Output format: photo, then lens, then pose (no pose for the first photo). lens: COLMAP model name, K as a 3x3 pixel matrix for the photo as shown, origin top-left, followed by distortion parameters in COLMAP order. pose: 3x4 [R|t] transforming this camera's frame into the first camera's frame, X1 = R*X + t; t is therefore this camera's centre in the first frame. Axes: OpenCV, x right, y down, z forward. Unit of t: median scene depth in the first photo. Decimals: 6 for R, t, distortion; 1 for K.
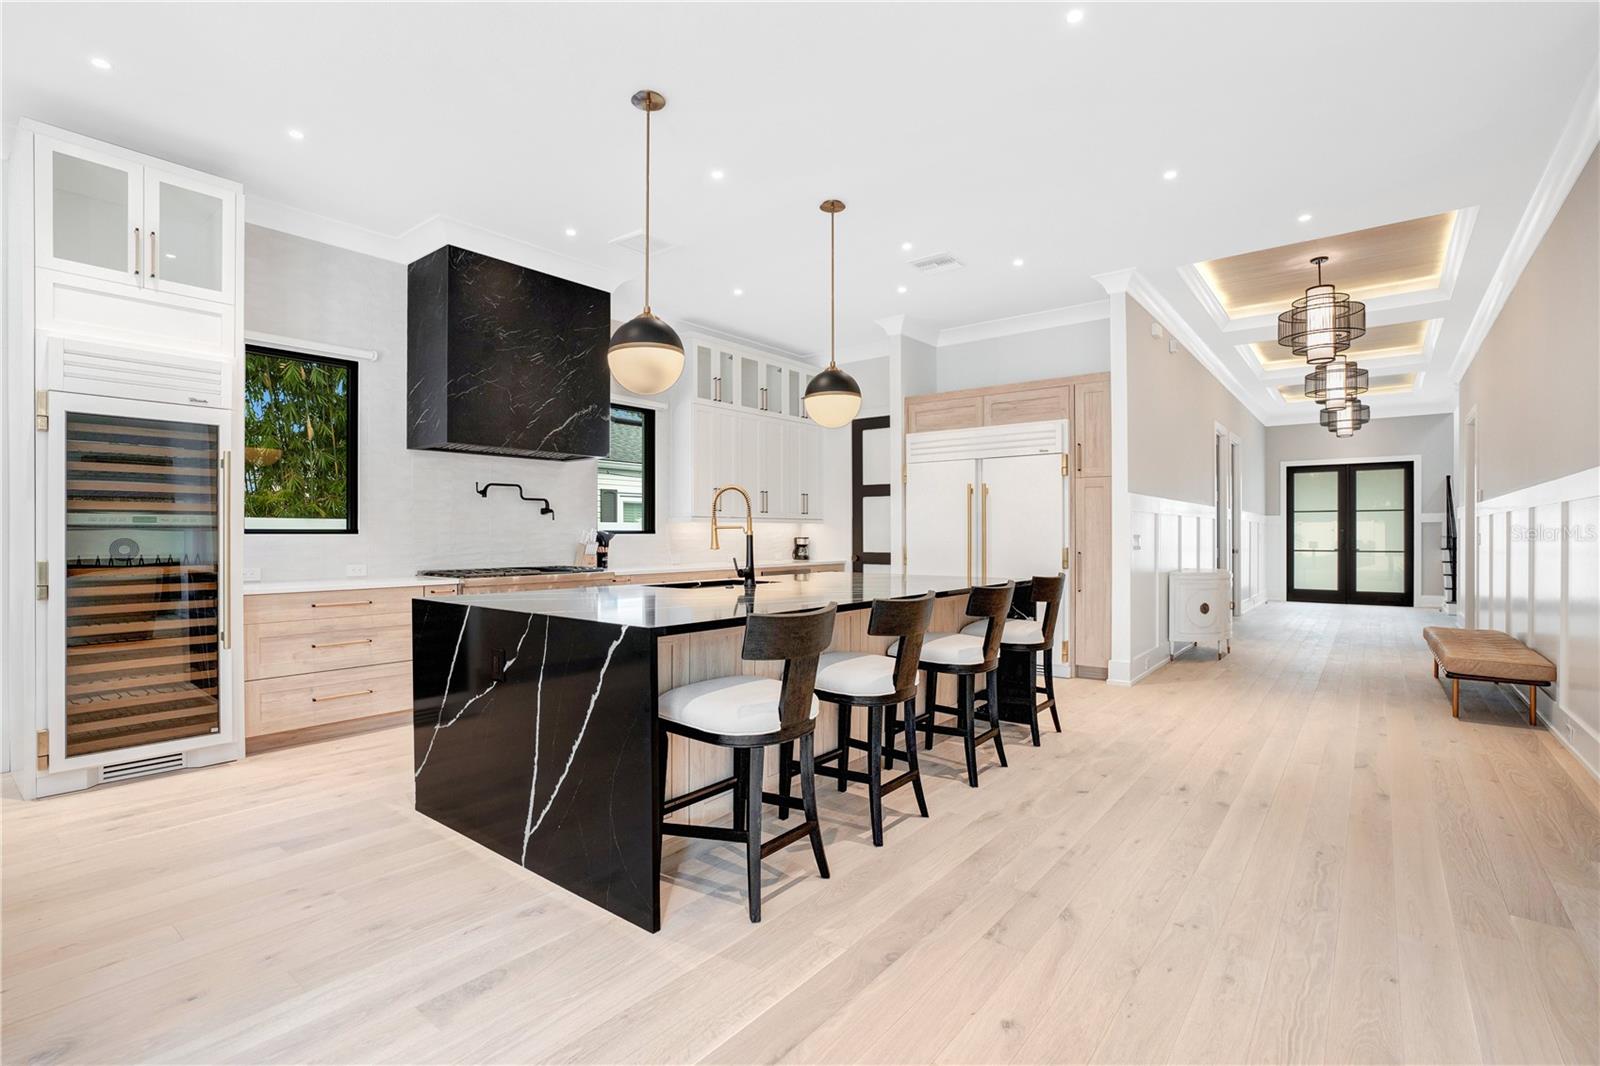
lens RADIAL K [[746.0, 0, 782.7], [0, 746.0, 534.4], [0, 0, 1]] dist [-0.053948, 0.018631]
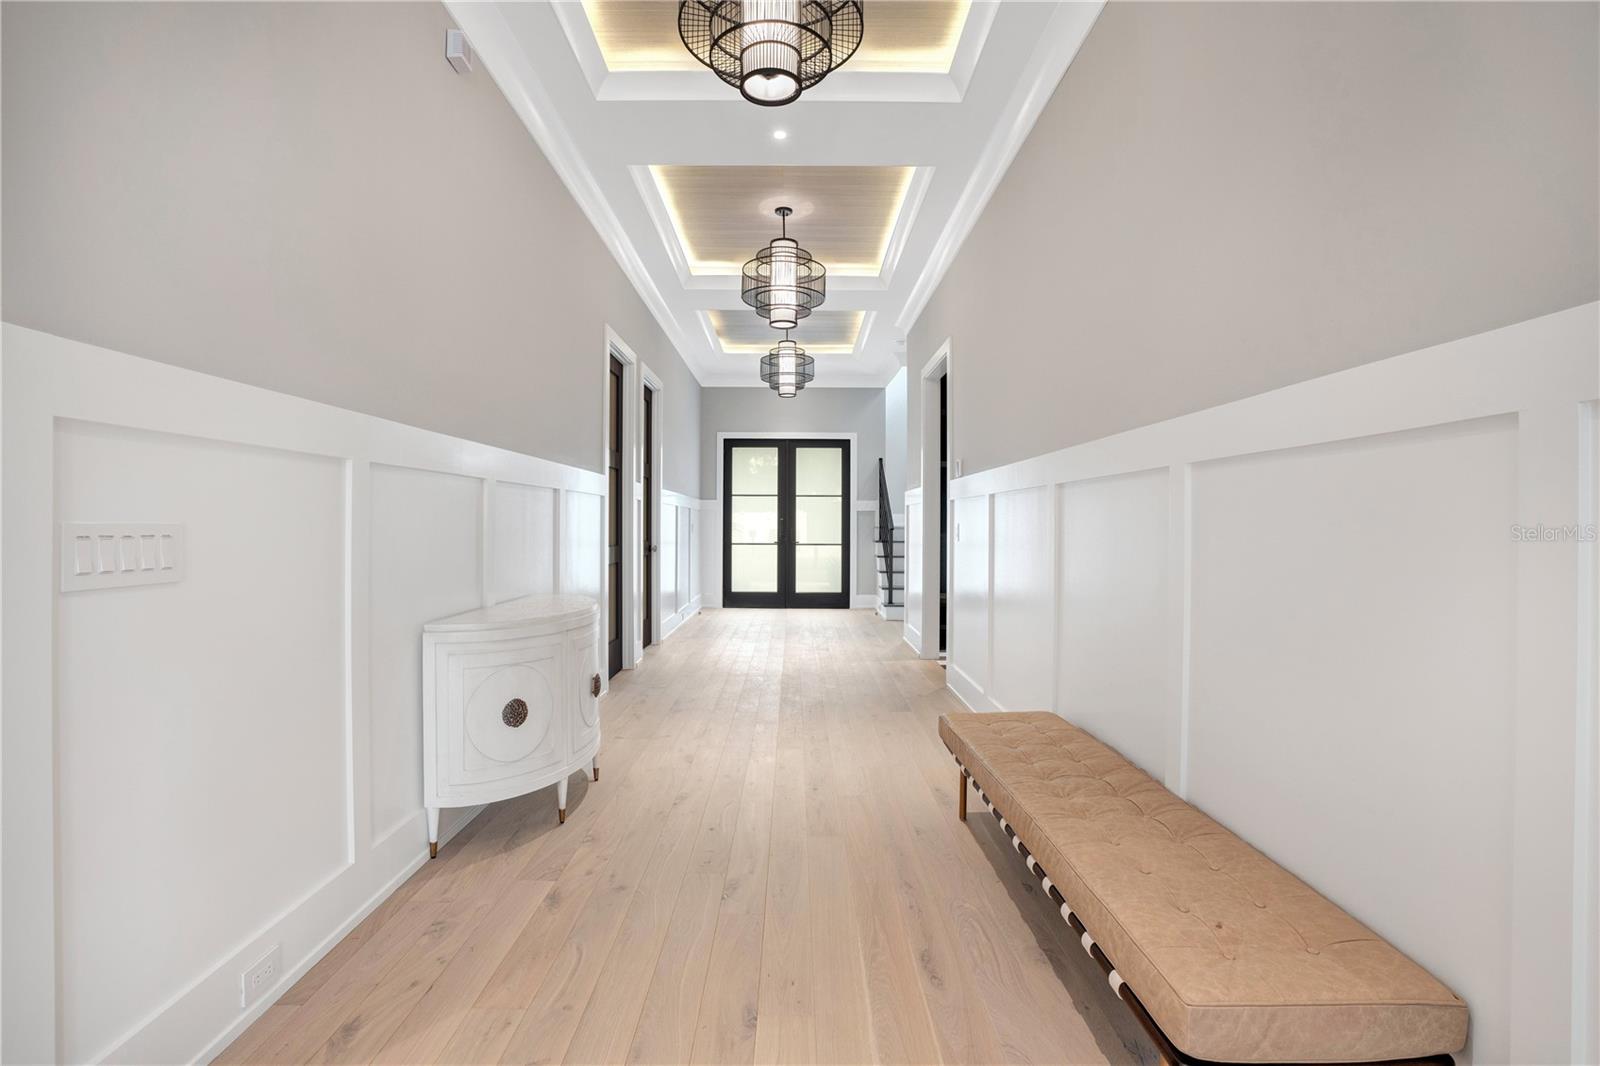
lens RADIAL K [[746.0, 0, 814.9], [0, 746.0, 523.9], [0, 0, 1]] dist [-0.053948, 0.018631]
pose [[0.757299, 0.002542, 0.653063, 0.463159], [-0.004702, 0.999988, 0.001560, -0.003195], [-0.653051, -0.004252, 0.757302, 0.630507]]
